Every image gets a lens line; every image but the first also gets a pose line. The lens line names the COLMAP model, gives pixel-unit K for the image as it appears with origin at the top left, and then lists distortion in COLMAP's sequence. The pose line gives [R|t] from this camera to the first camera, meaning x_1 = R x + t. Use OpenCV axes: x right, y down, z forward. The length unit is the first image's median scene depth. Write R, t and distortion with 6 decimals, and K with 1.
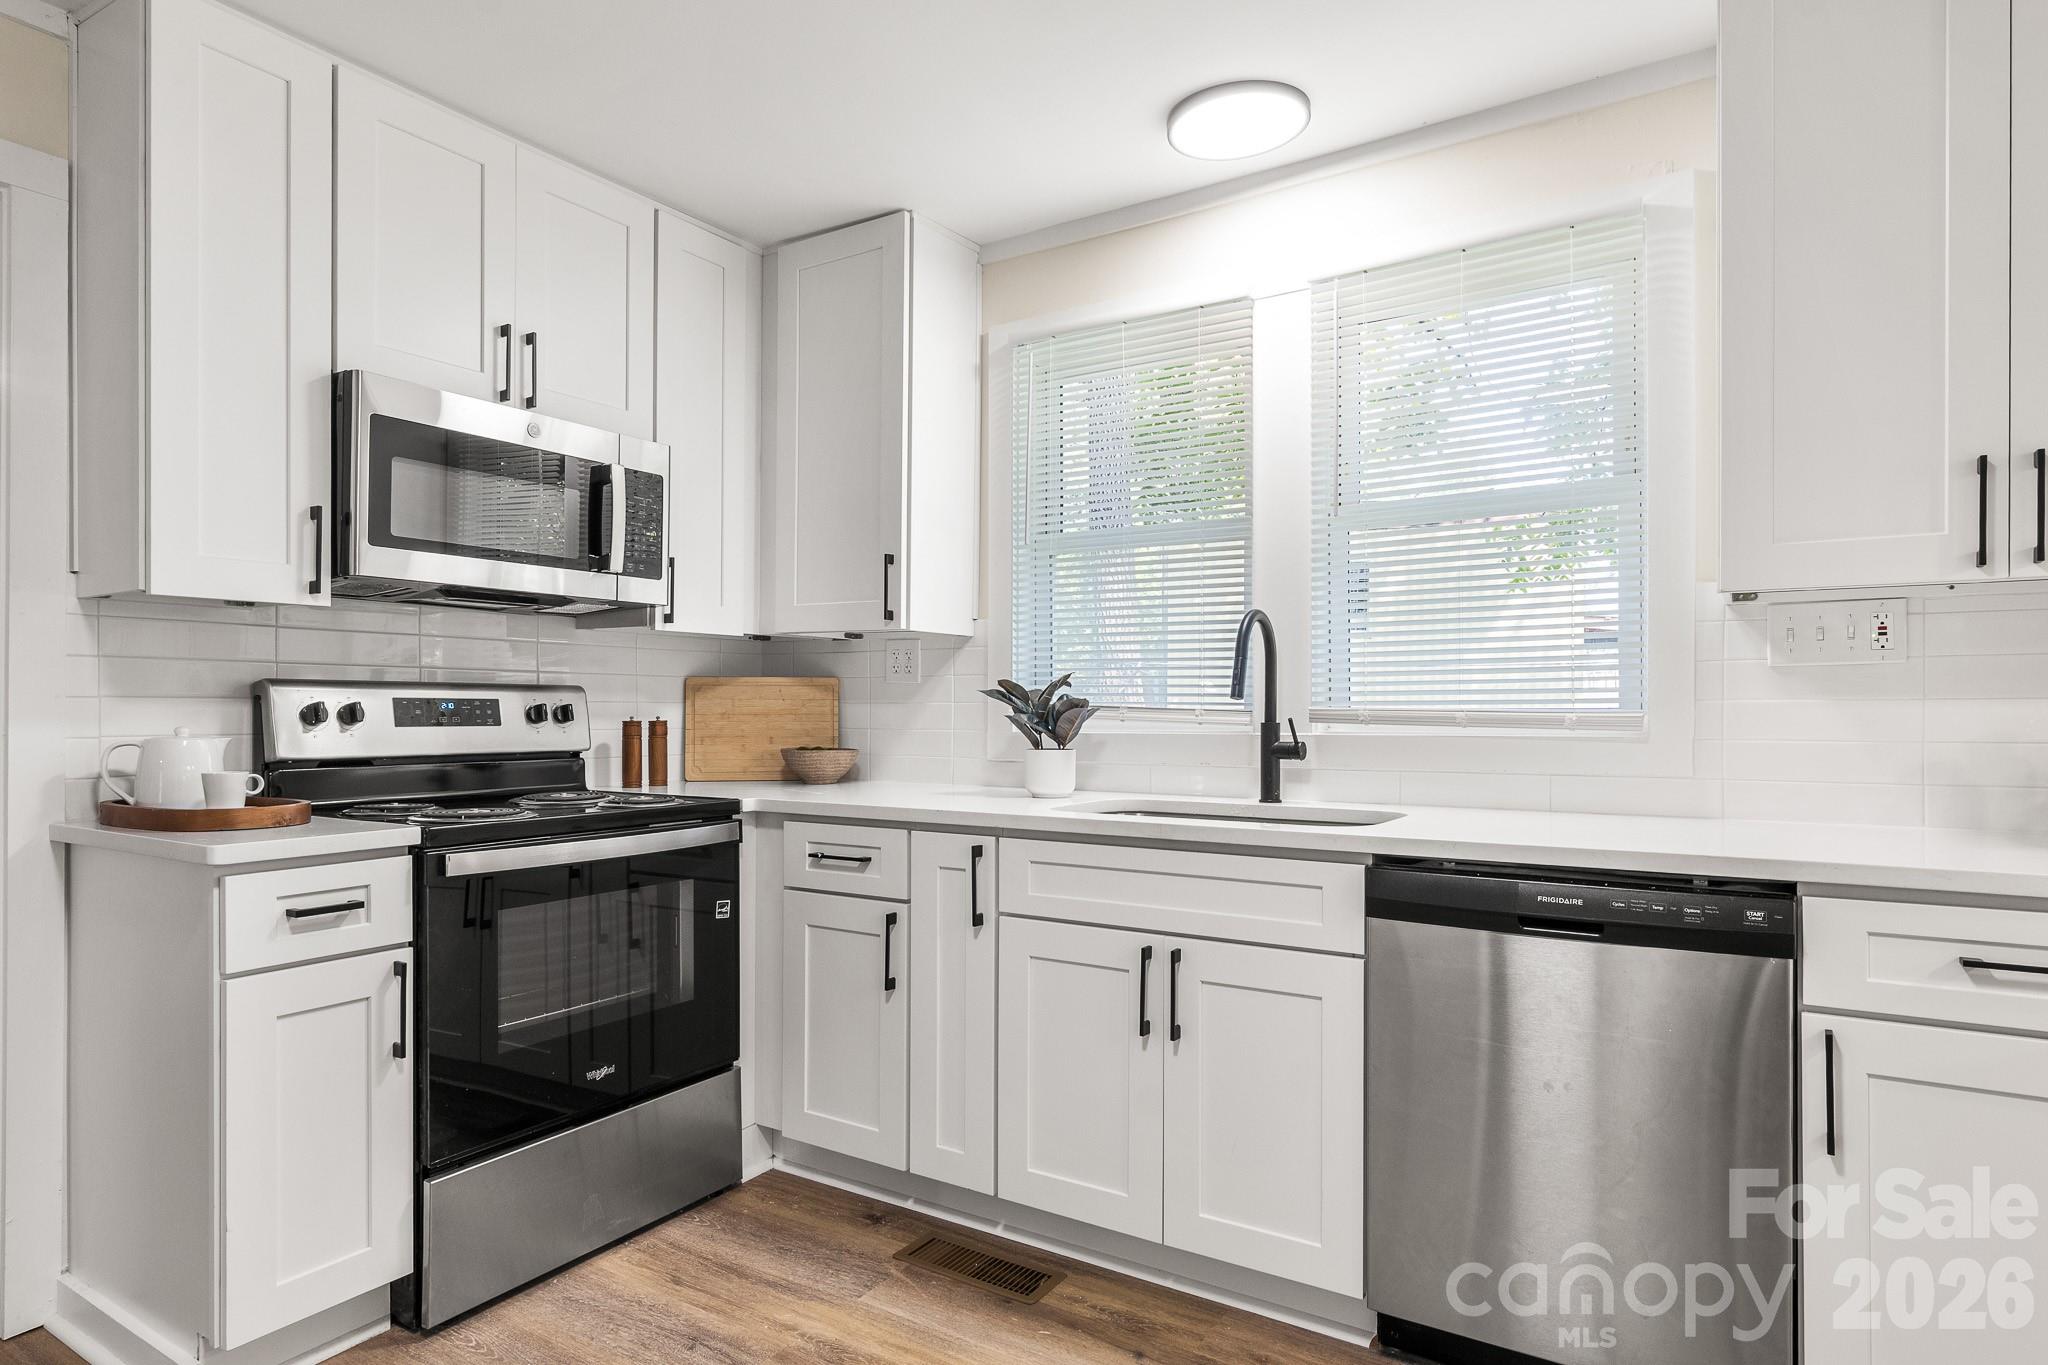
lens RADIAL K [[1128.0, 0, 1029.4], [0, 1128.0, 699.9], [0, 0, 1]] dist [-0.003294, -0.000752]
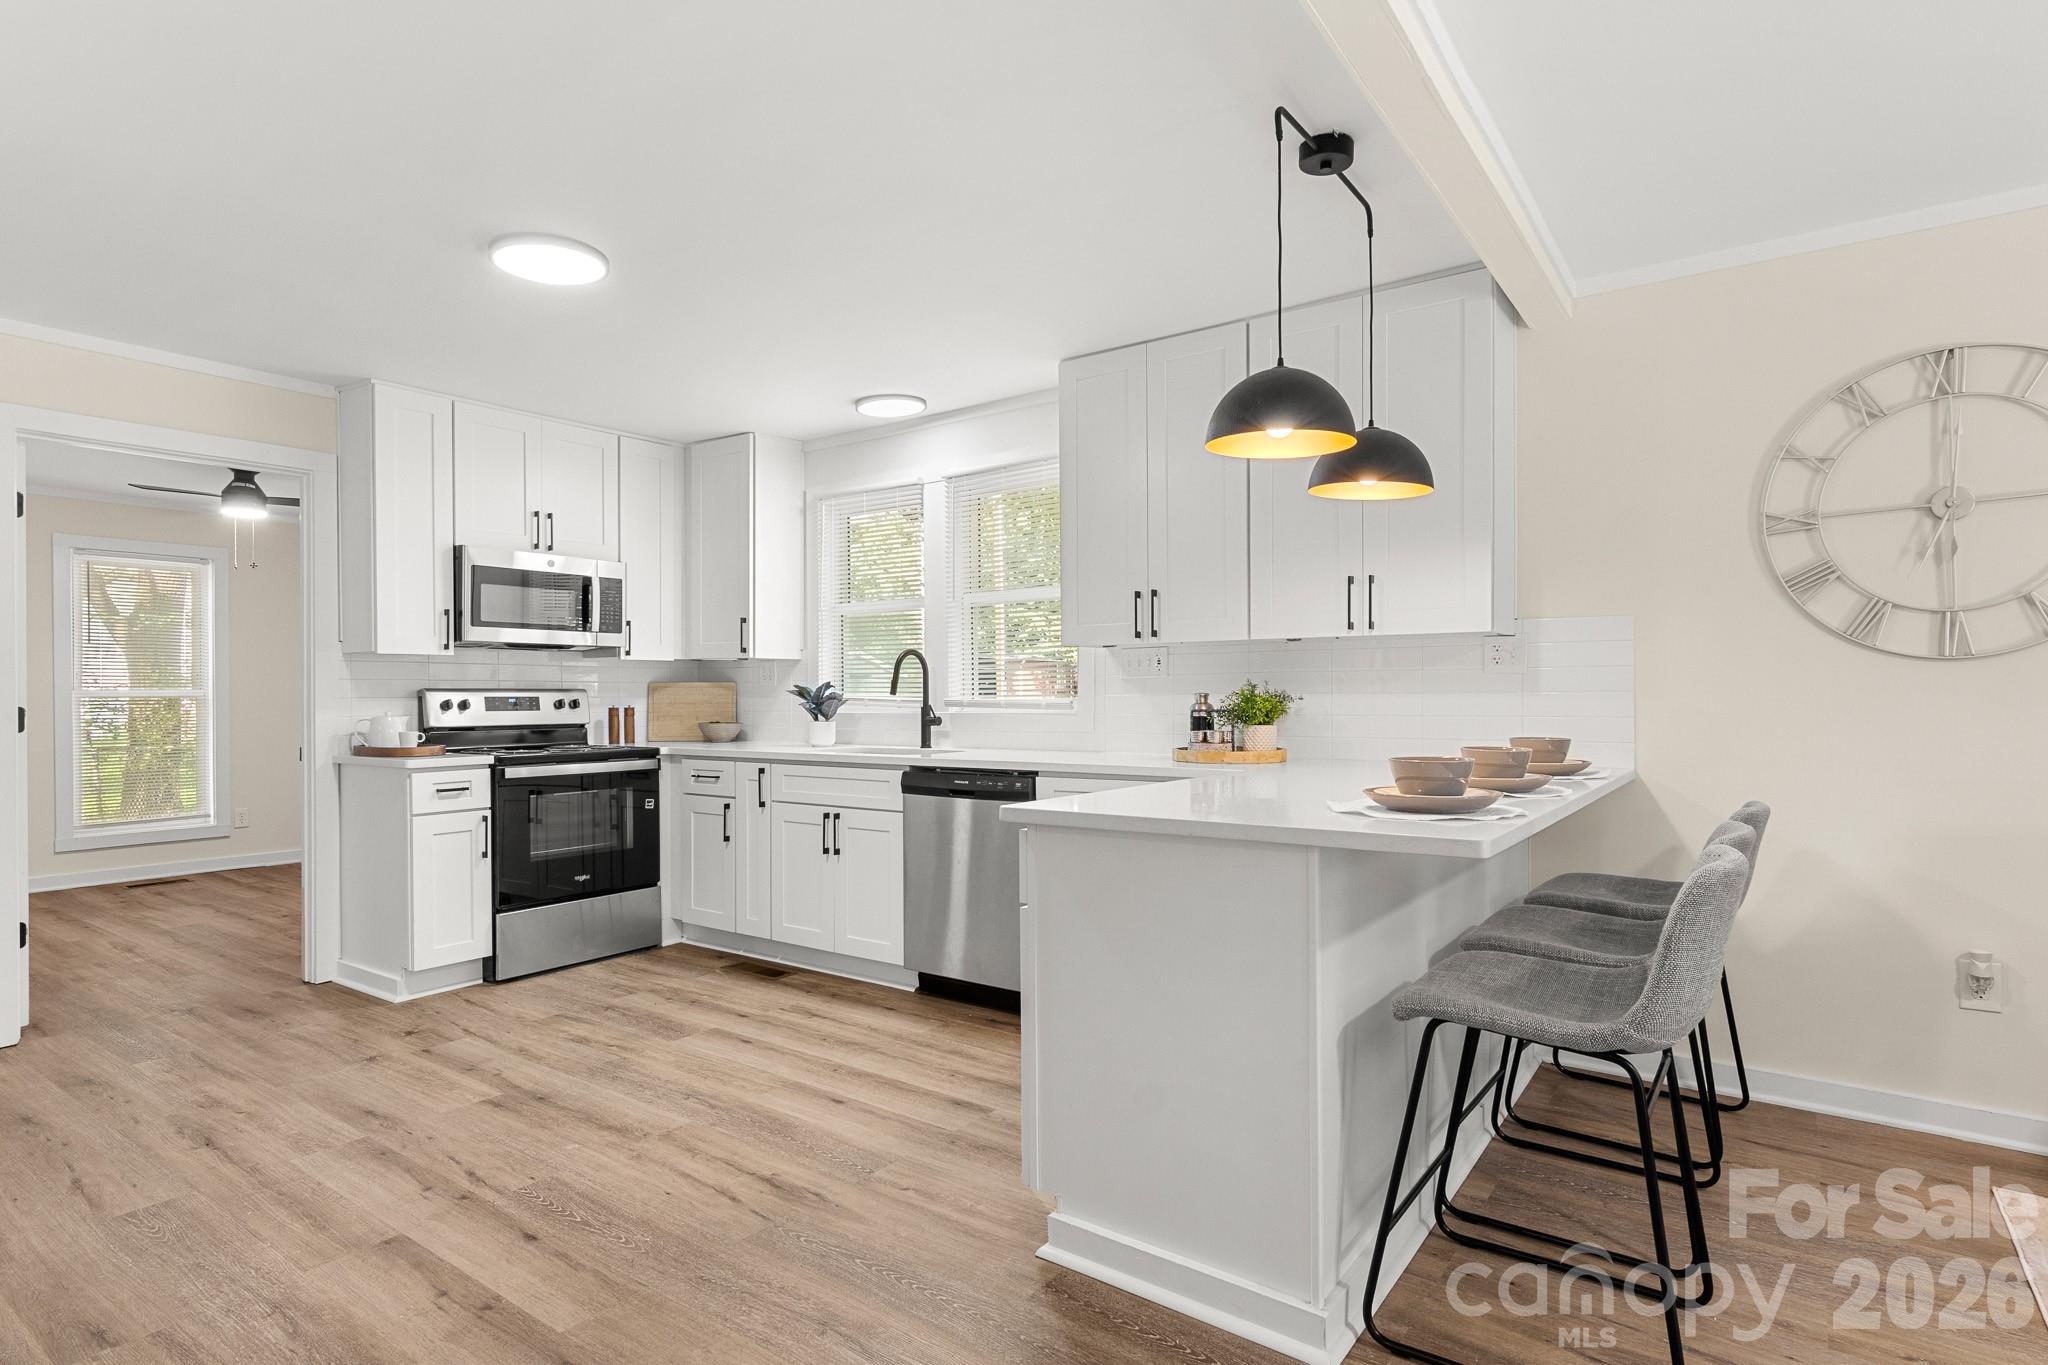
lens RADIAL K [[1062.2, 0, 1030.0], [0, 1062.2, 694.0], [0, 0, 1]] dist [-0.000194, -0.000340]
pose [[0.998108, -0.005937, -0.061199, 0.507260], [0.006408, 0.999951, 0.007495, -0.014220], [0.061151, -0.007873, 0.998097, -0.807529]]
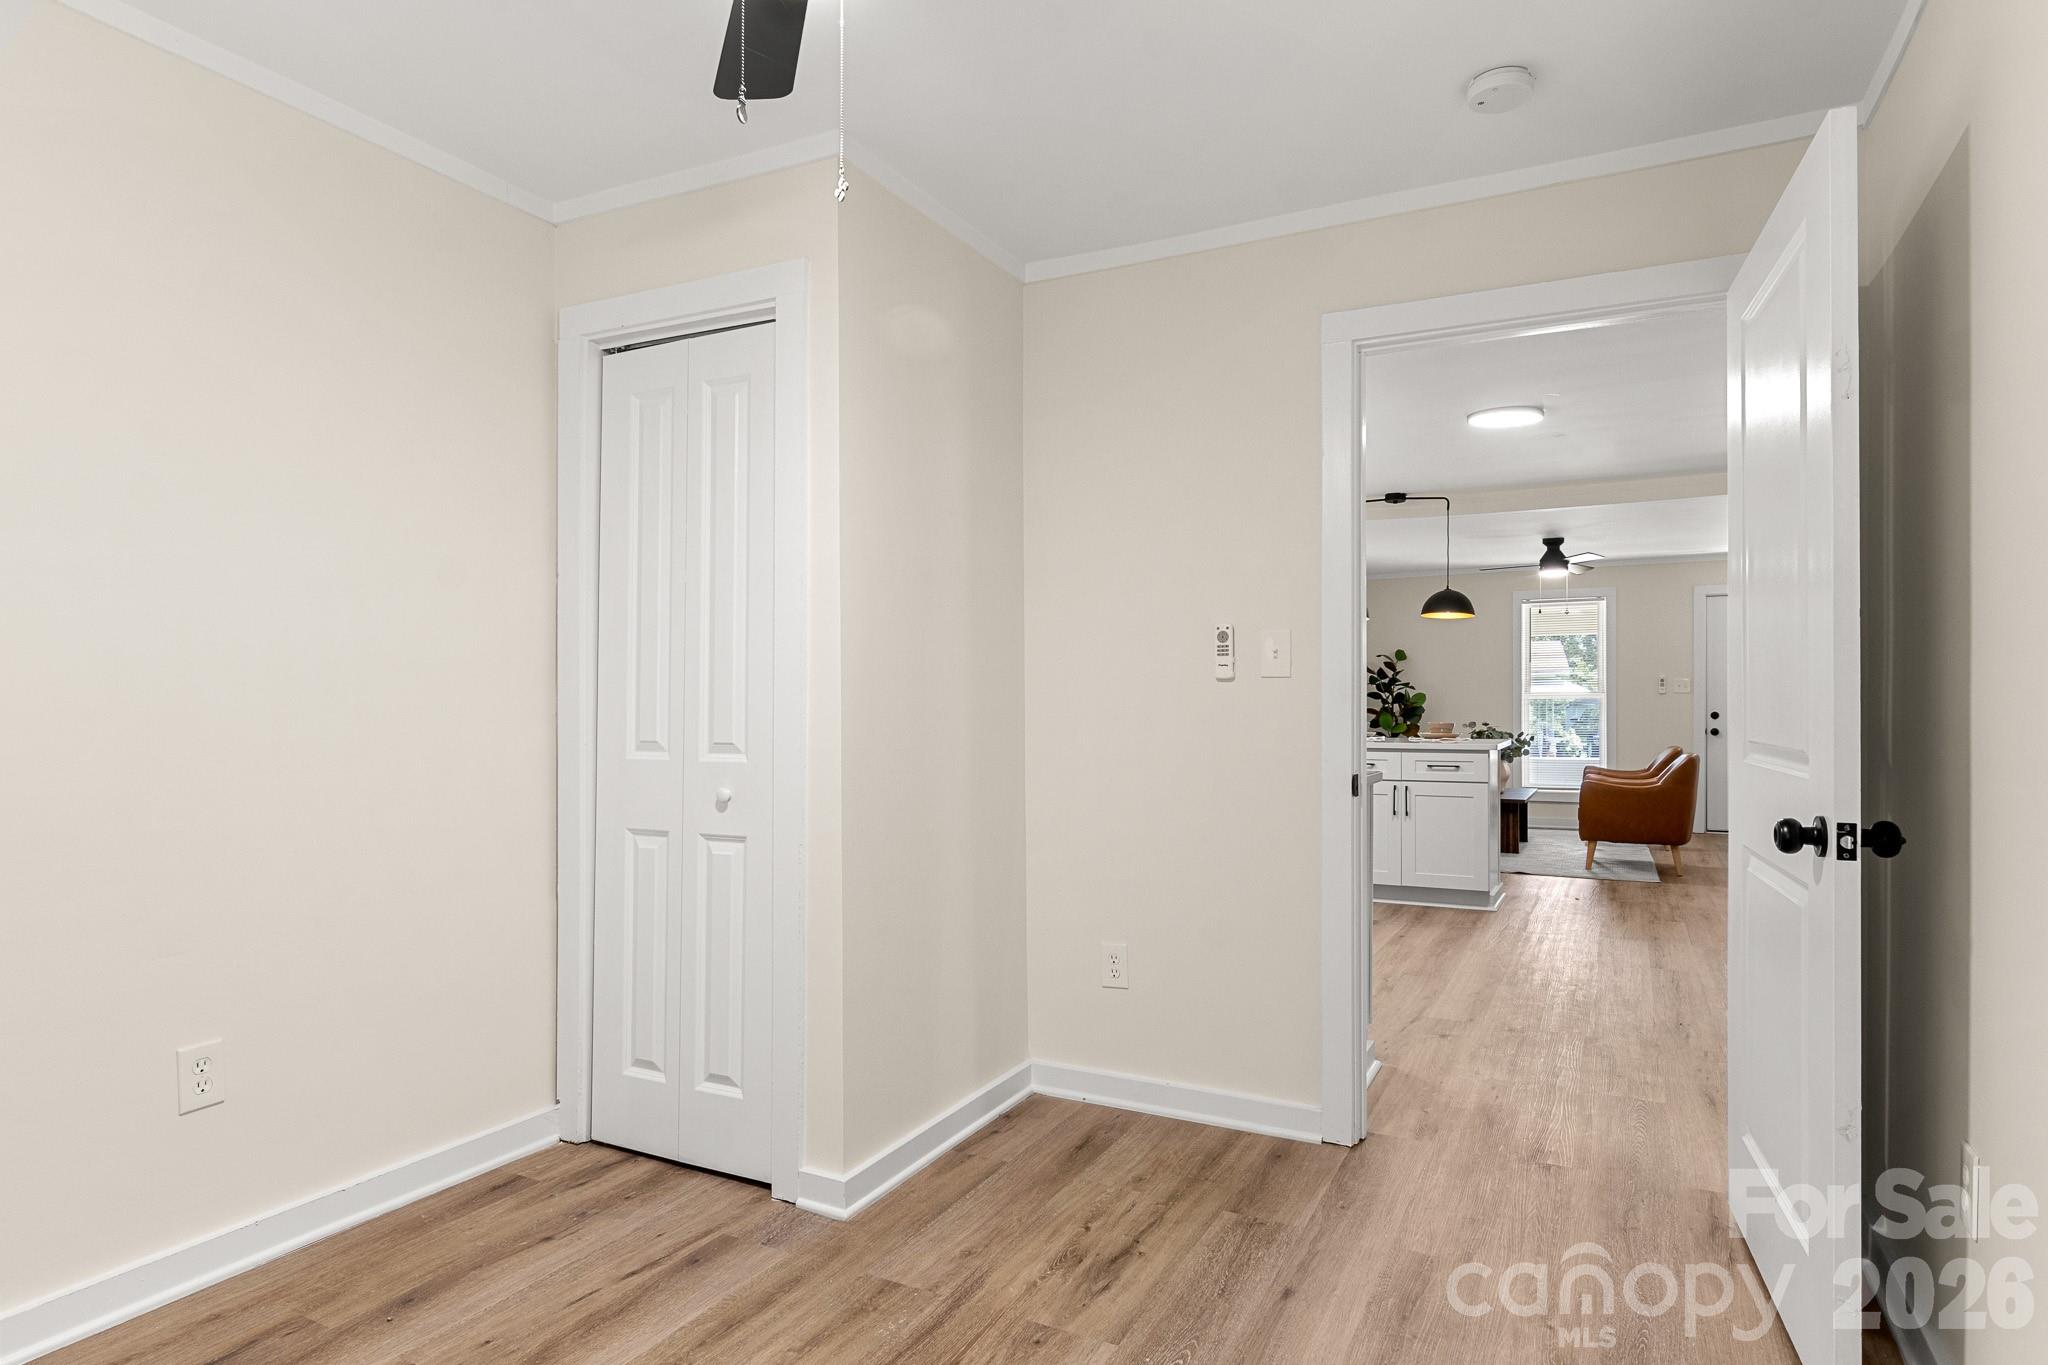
lens RADIAL K [[1128.0, 0, 1029.4], [0, 1128.0, 699.9], [0, 0, 1]] dist [-0.003294, -0.000752]
pose [[-0.083942, 0.003704, 0.996464, -1.848176], [-0.008678, 0.999952, -0.004448, 0.008219], [-0.996433, -0.009020, -0.083906, 1.226433]]
